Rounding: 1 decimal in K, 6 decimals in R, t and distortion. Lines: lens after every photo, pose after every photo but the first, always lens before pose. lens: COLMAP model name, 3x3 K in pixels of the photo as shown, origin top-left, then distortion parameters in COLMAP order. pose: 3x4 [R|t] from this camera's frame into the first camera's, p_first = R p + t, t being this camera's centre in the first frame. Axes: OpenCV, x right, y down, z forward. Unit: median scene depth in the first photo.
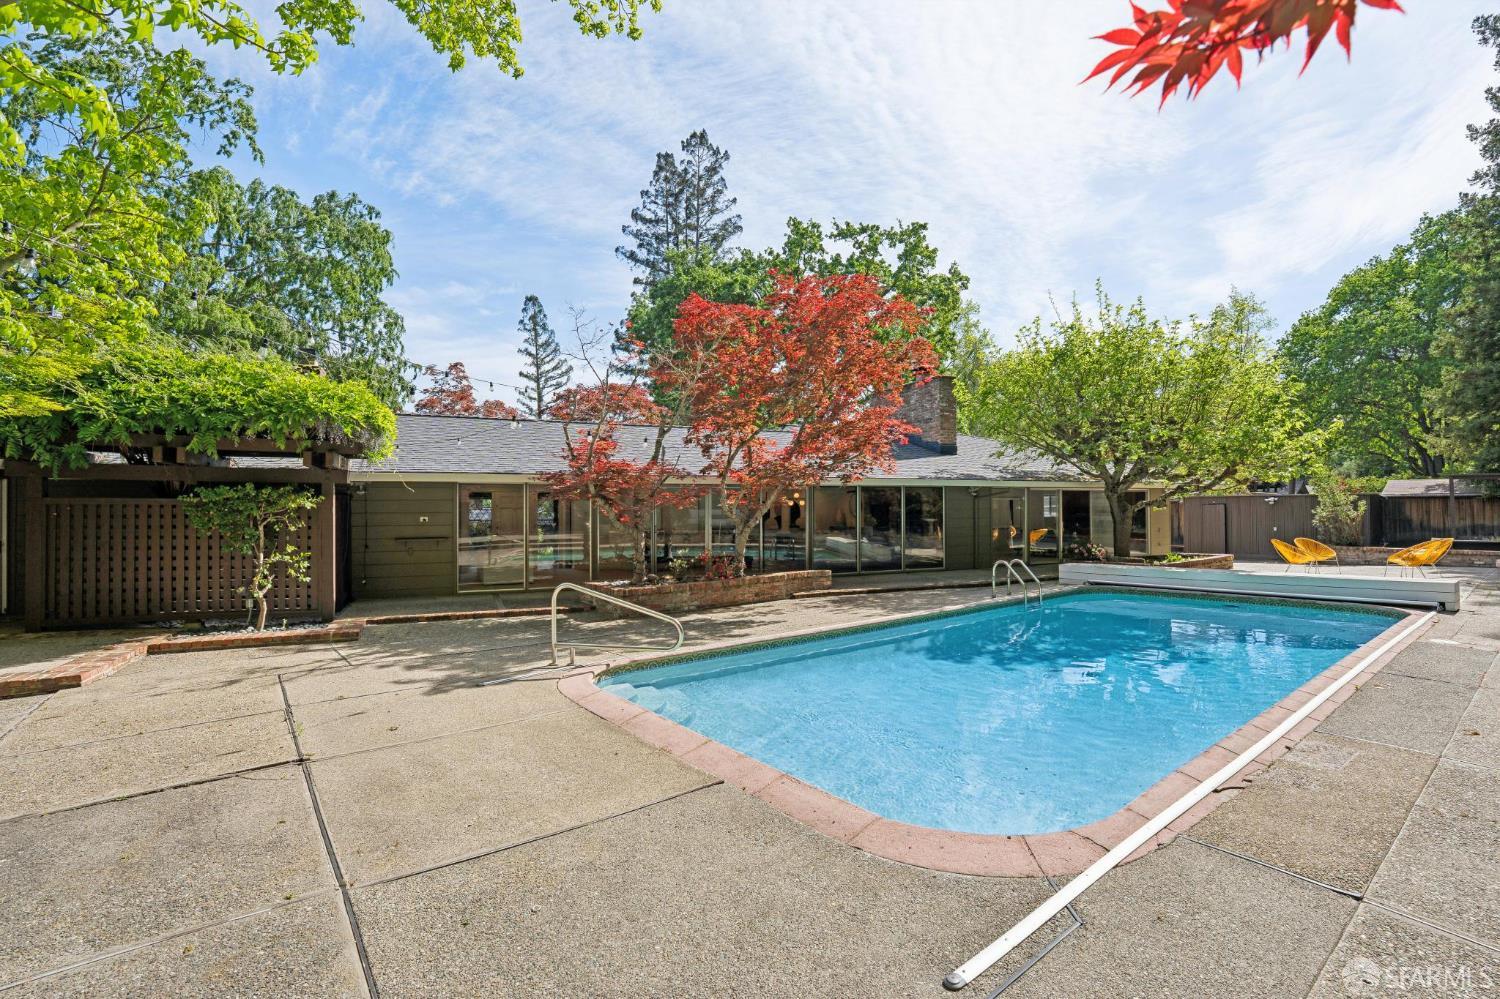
lens RADIAL K [[683.8, 0, 748.8], [0, 683.8, 520.8], [0, 0, 1]] dist [-0.058552, 0.000292]
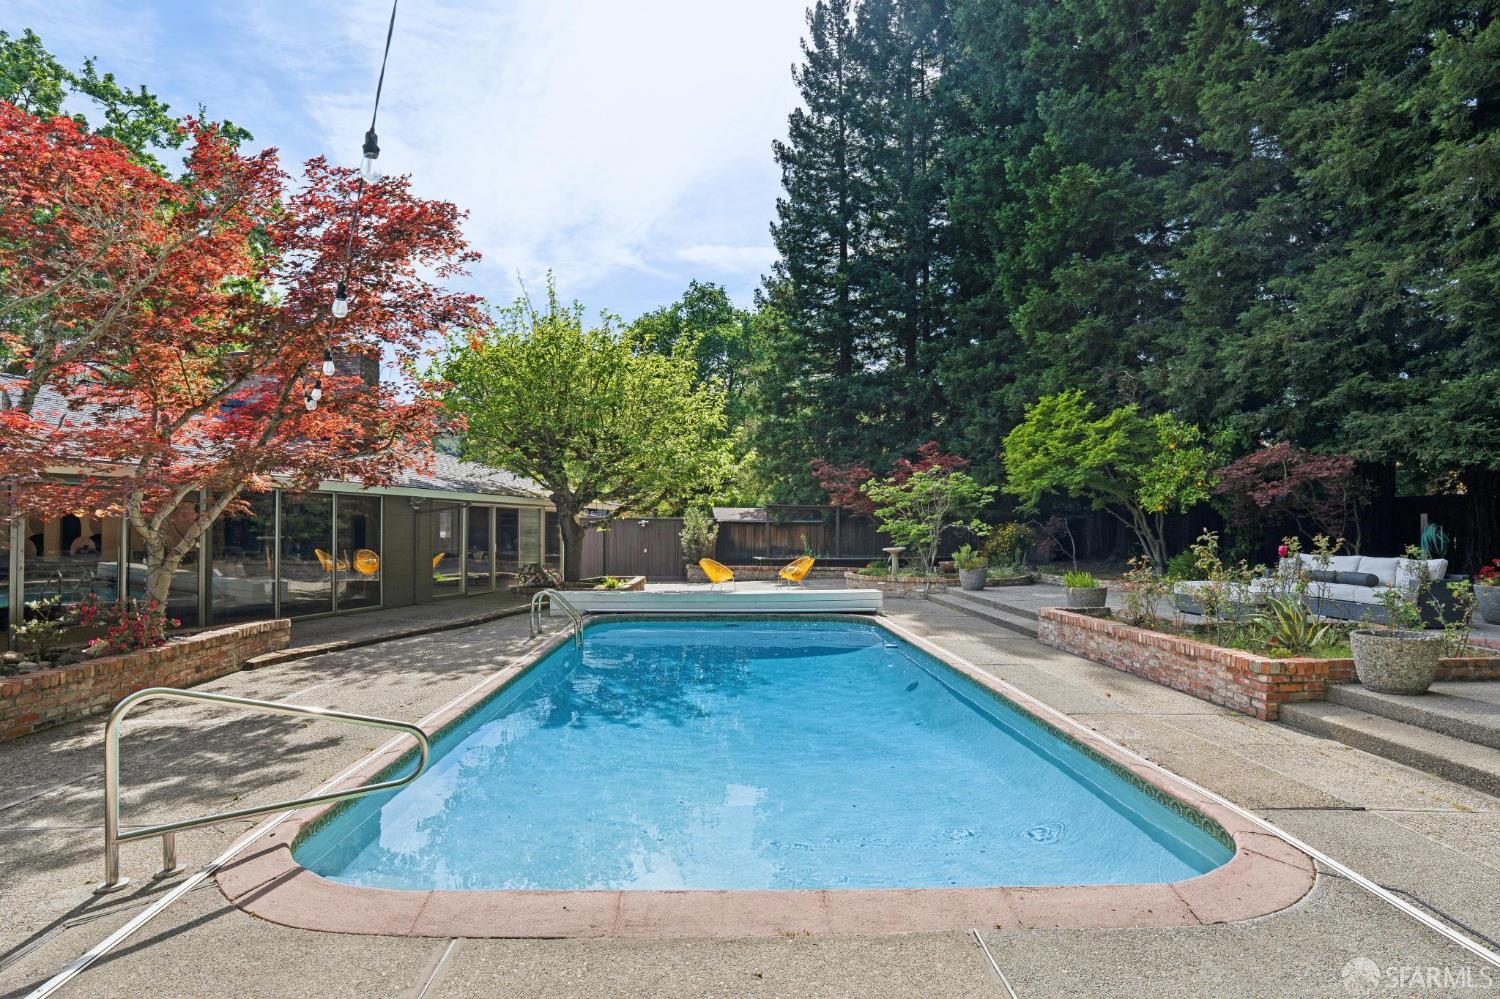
lens RADIAL K [[801.2, 0, 751.2], [0, 801.2, 532.6], [0, 0, 1]] dist [-0.040931, 0.000131]
pose [[0.573484, 0.011957, 0.819130, -0.191603], [-0.002233, 0.999913, -0.013032, 0.000032], [-0.819214, 0.005644, 0.573460, 0.171906]]
